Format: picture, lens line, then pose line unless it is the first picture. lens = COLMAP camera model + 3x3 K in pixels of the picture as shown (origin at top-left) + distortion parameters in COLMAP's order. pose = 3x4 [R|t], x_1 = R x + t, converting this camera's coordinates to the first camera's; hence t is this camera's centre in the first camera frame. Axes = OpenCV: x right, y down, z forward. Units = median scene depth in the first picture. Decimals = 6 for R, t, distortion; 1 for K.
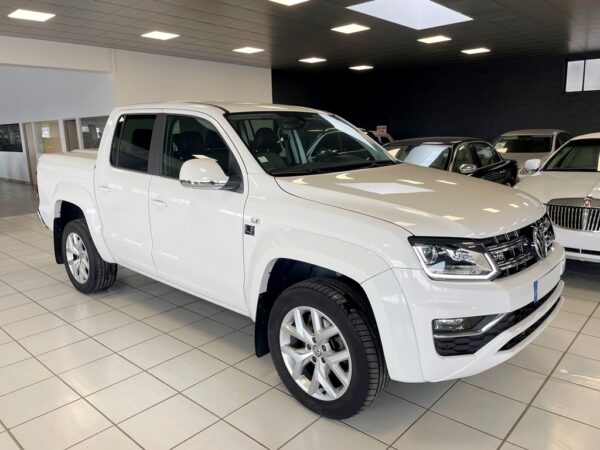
lens RADIAL K [[456.3, 0, 298.6], [0, 456.3, 222.7], [0, 0, 1]] dist [0.047381, -0.009488]
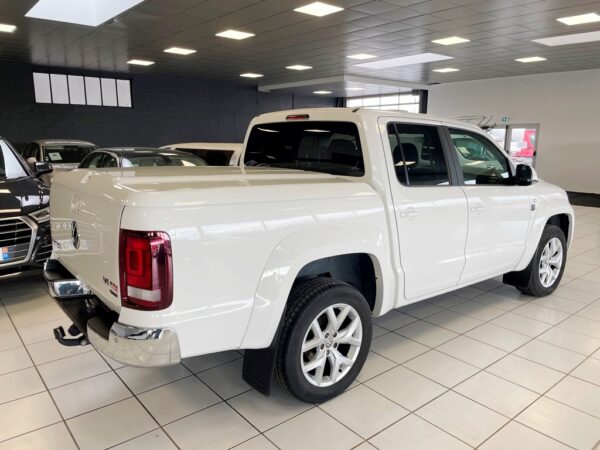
lens RADIAL K [[456.3, 0, 312.8], [0, 456.3, 221.9], [0, 0, 1]] dist [0.047381, -0.009488]
pose [[0.132957, -0.155522, 0.978844, -1.321055], [0.177500, 0.975381, 0.130862, -0.206758], [-0.975098, 0.156346, 0.157289, 1.119362]]
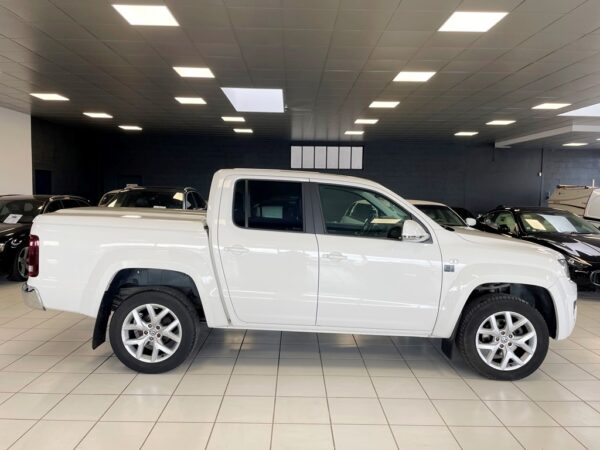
lens RADIAL K [[456.3, 0, 298.9], [0, 456.3, 228.5], [0, 0, 1]] dist [0.047381, -0.009488]
pose [[0.736914, -0.017956, 0.675748, -1.073969], [0.093472, 0.992751, -0.075554, -0.032471], [-0.669493, 0.118840, 0.733250, 0.179850]]
